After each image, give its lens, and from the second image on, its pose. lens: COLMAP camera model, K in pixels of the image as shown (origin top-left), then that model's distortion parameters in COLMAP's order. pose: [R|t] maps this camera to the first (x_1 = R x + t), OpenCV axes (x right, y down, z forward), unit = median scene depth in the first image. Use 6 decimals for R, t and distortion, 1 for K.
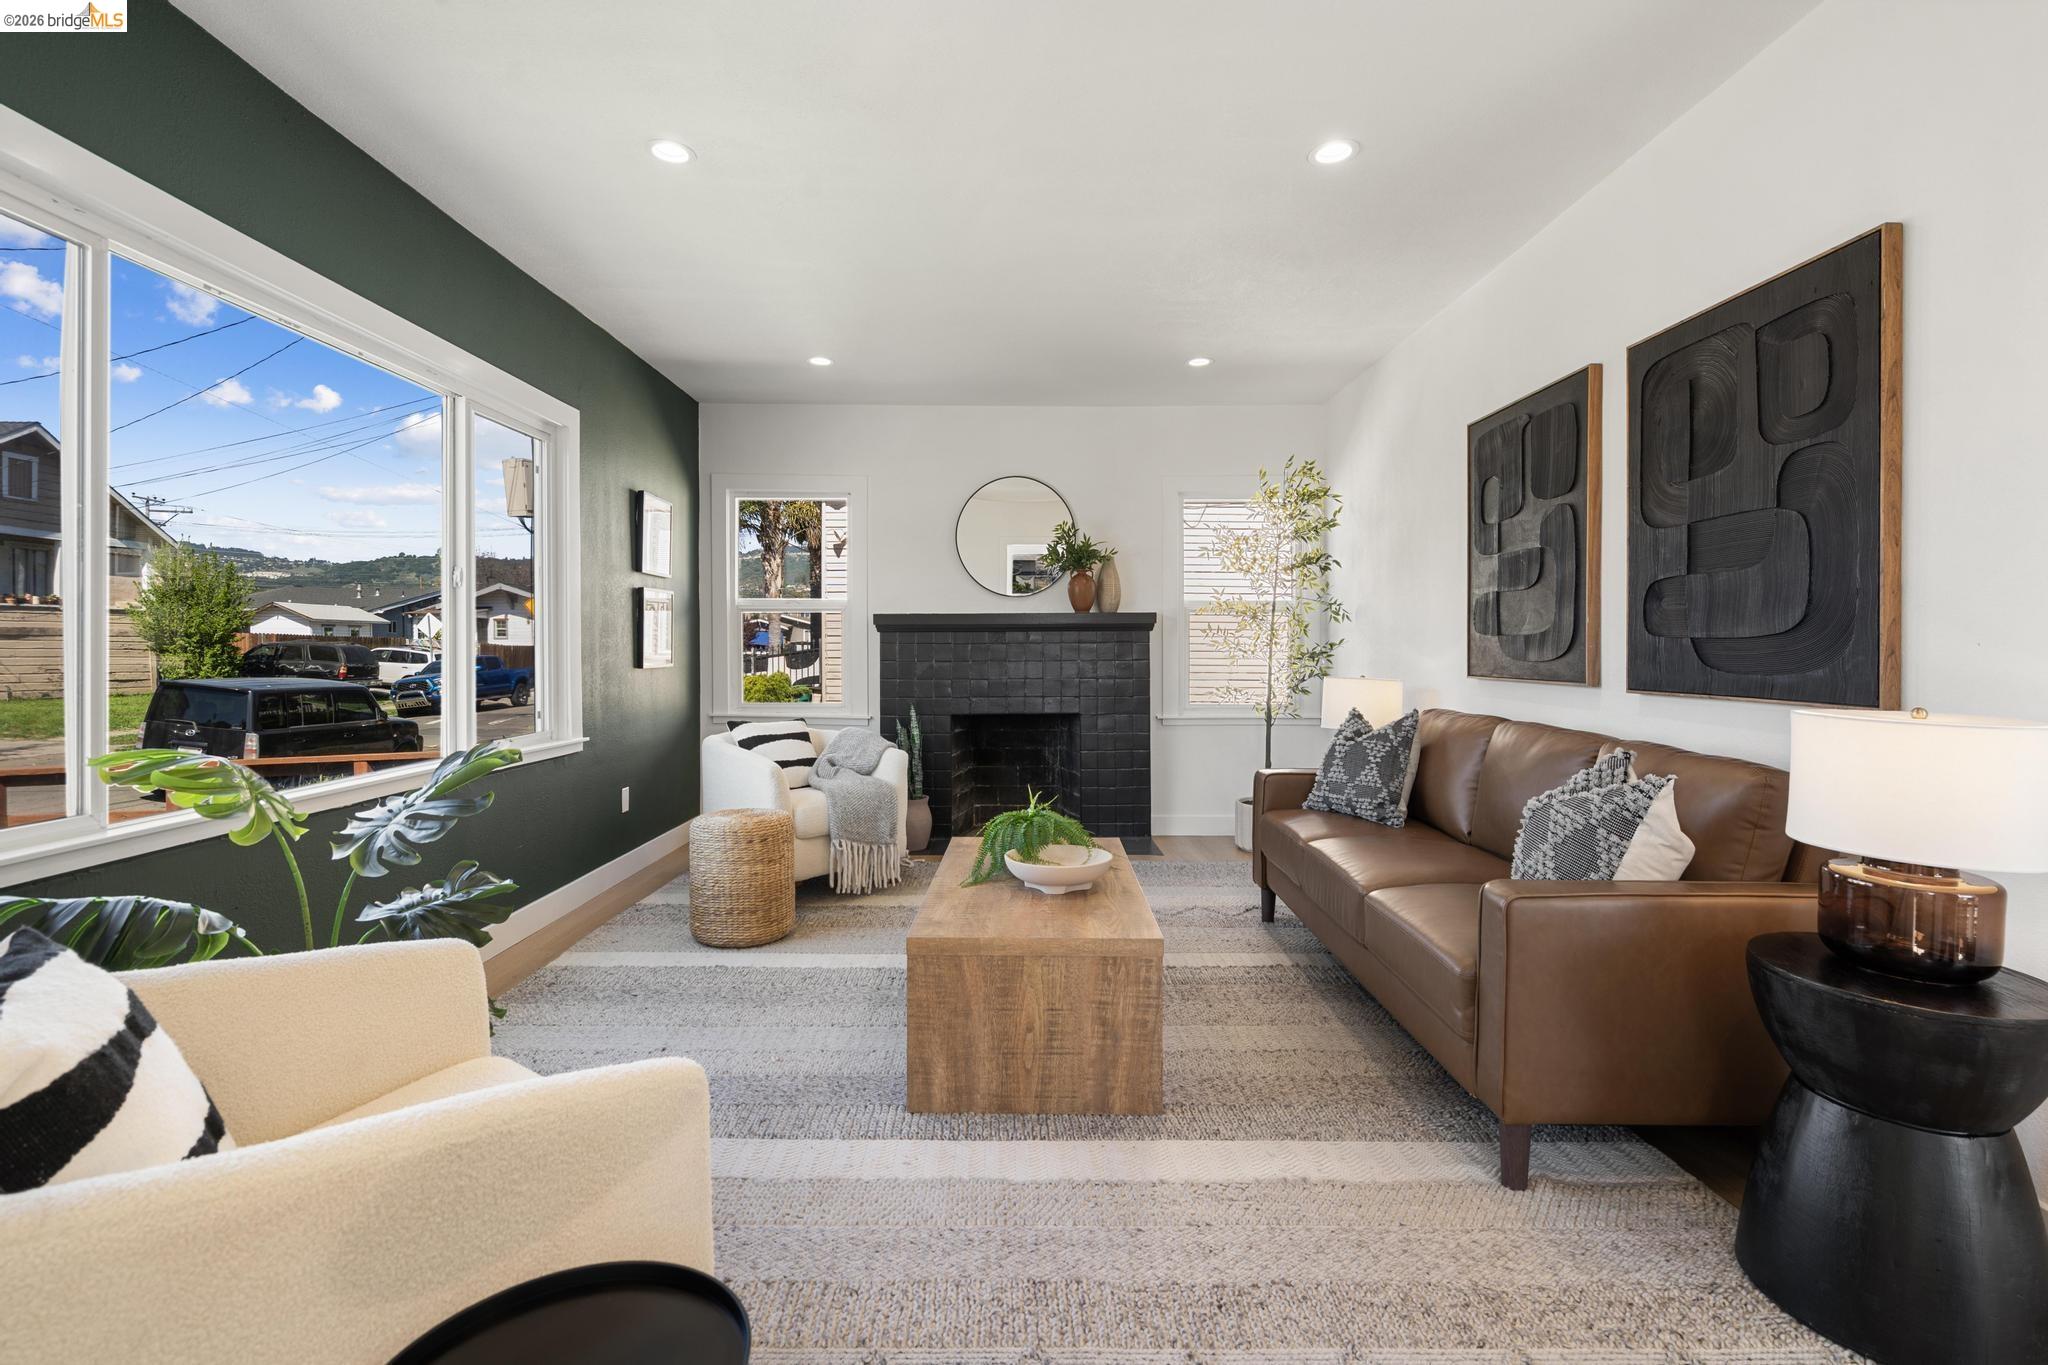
lens RADIAL K [[936.5, 0, 1027.3], [0, 936.5, 651.2], [0, 0, 1]] dist [-0.002738, 0.000219]
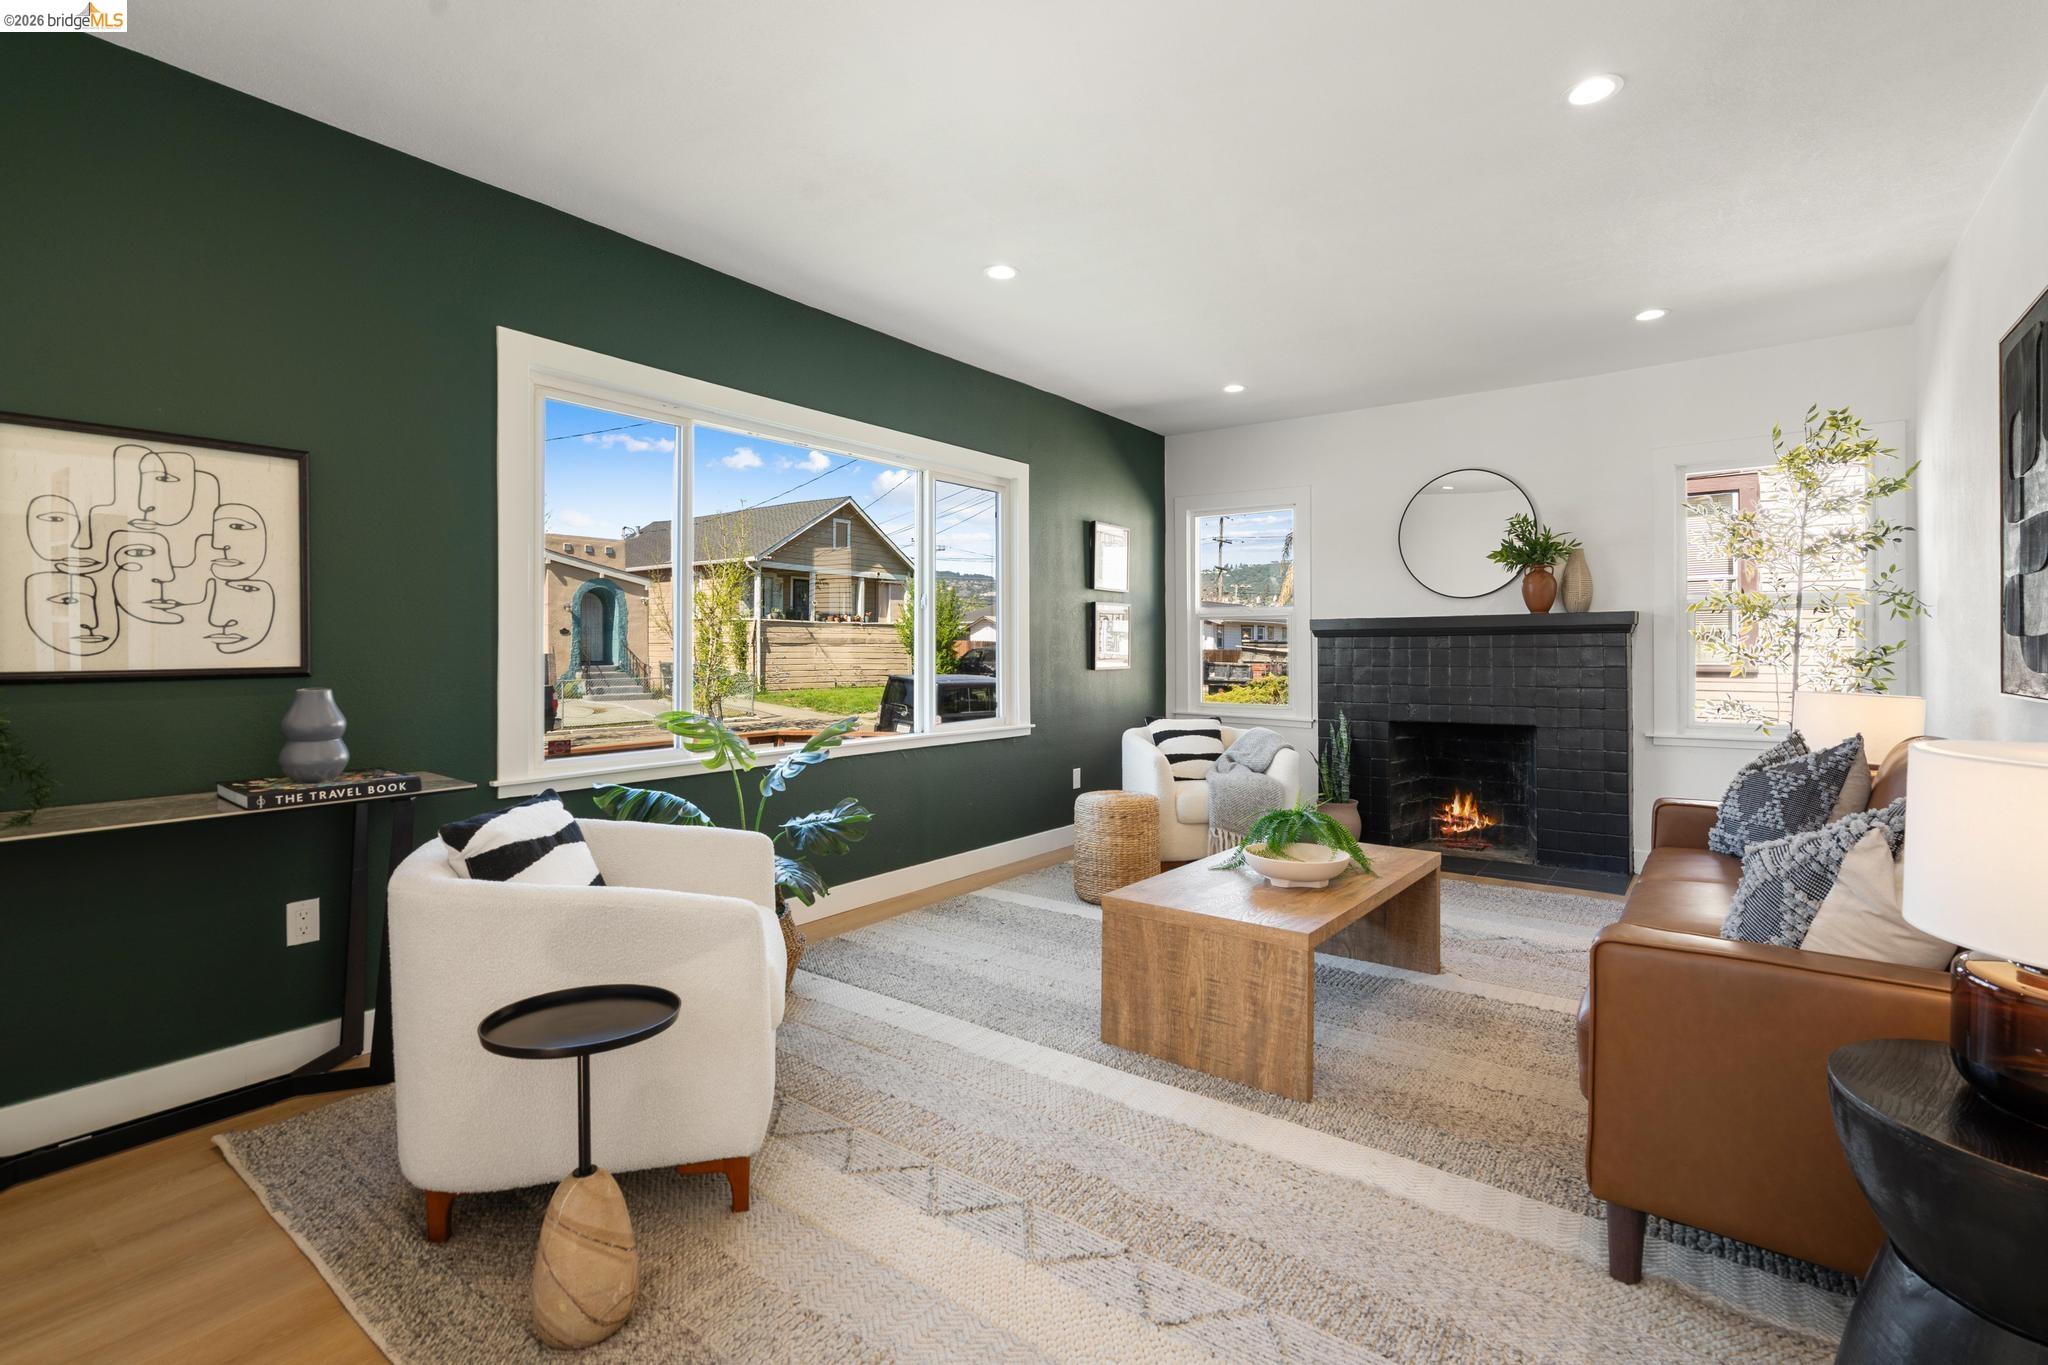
lens RADIAL K [[946.4, 0, 1041.7], [0, 946.4, 647.7], [0, 0, 1]] dist [-0.001887, 0.000445]
pose [[0.803798, -0.002723, -0.594896, 0.288166], [-0.001769, 0.999974, -0.006968, -0.001604], [0.594900, 0.006653, 0.803772, -0.012559]]
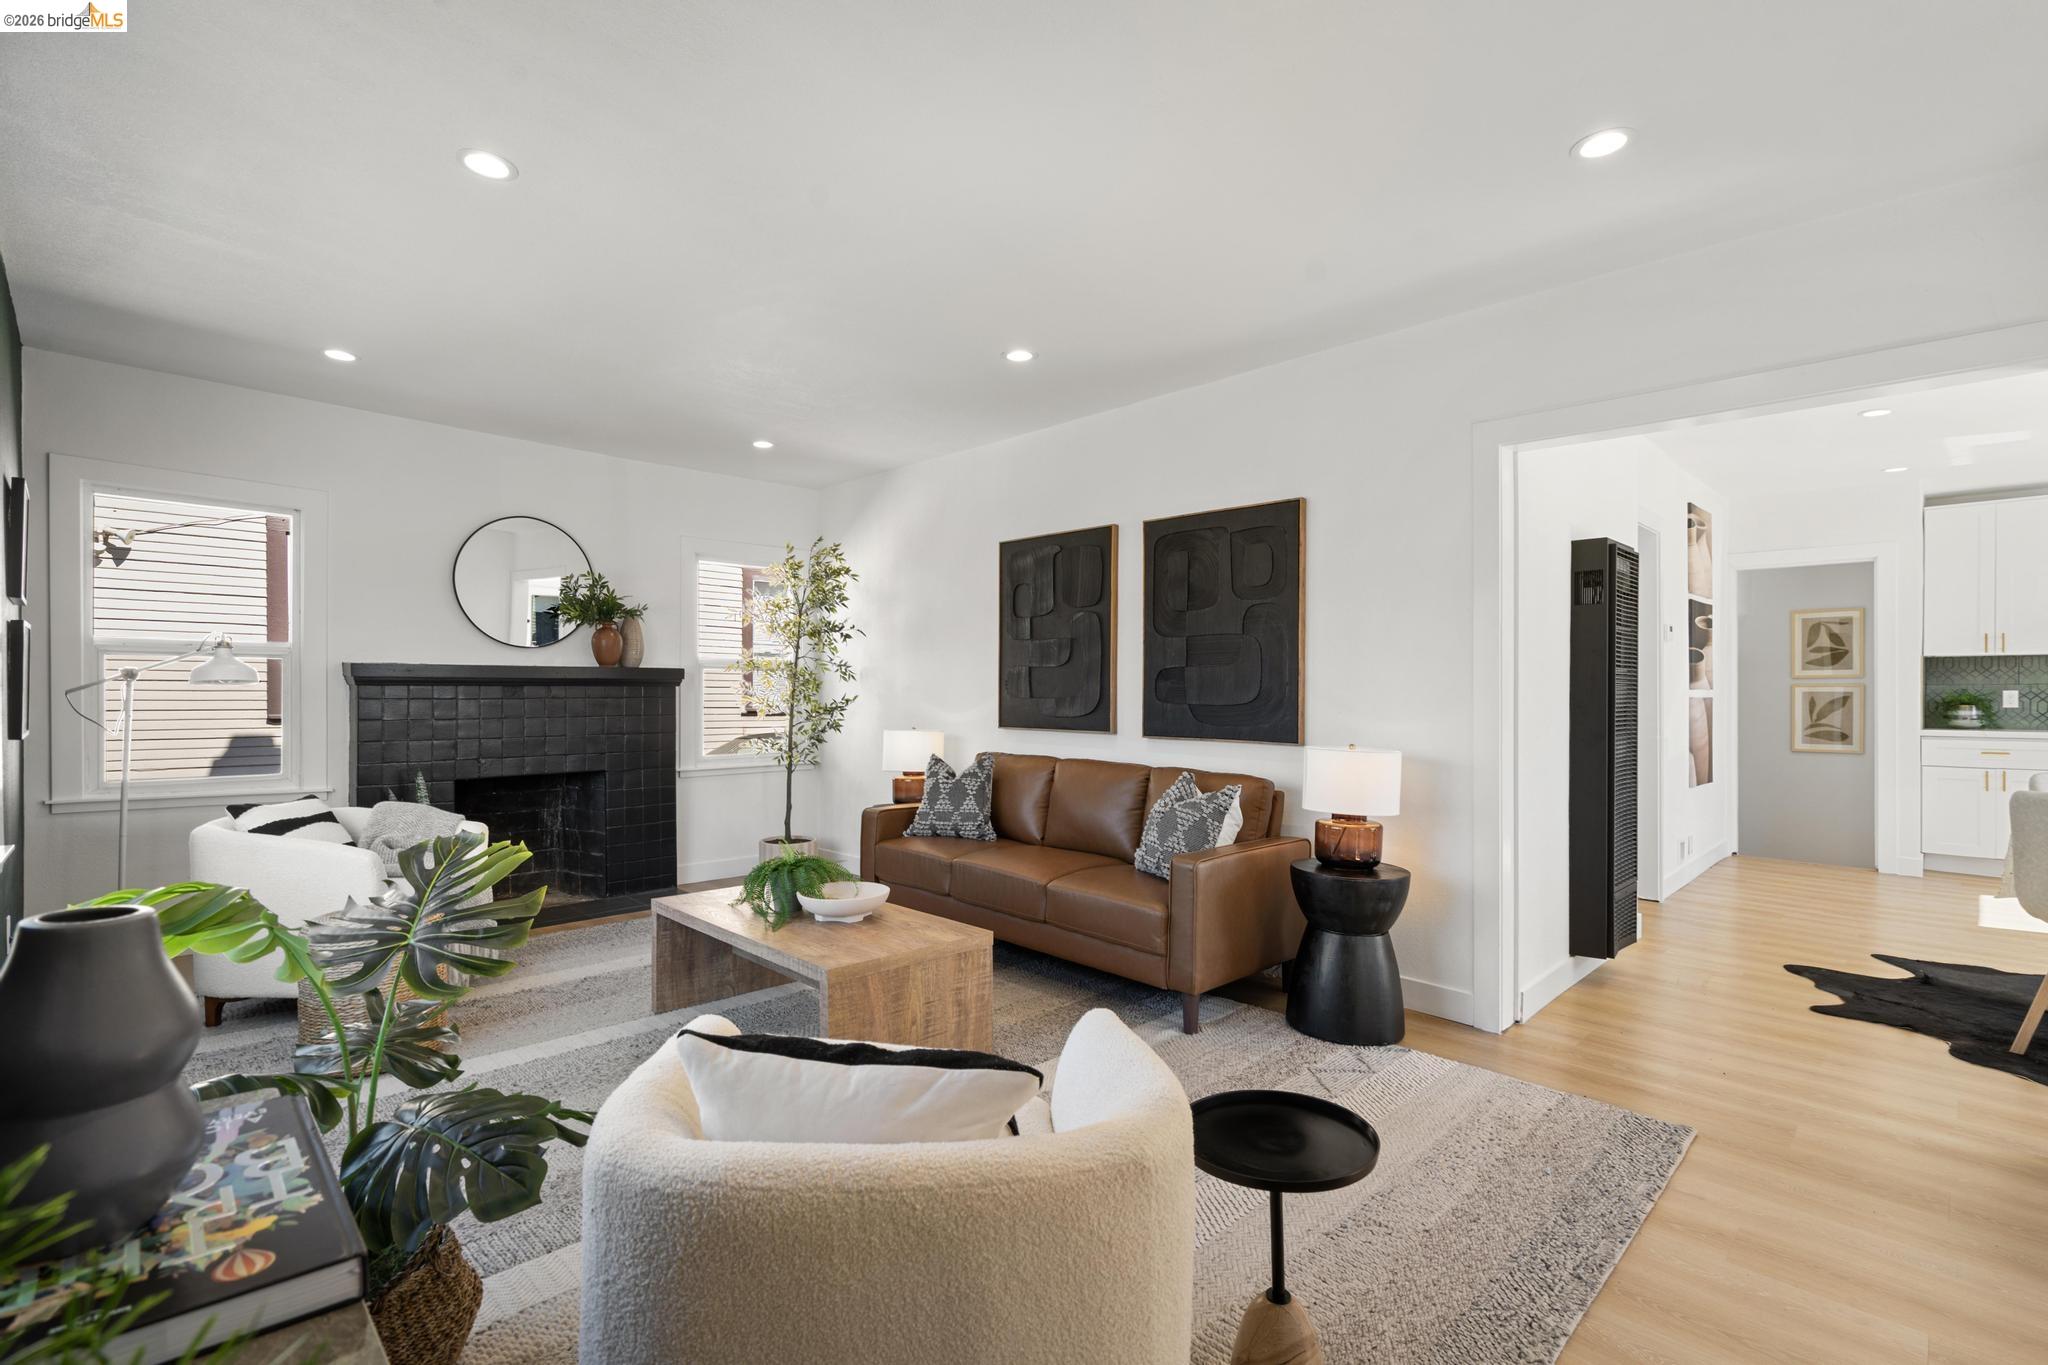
lens RADIAL K [[928.9, 0, 1032.6], [0, 928.9, 690.5], [0, 0, 1]] dist [-0.002282, 0.000136]
pose [[0.711936, 0.005374, 0.702223, -0.410577], [-0.003887, 0.999986, -0.003712, -0.019910], [-0.702233, -0.000086, 0.711947, 0.001804]]
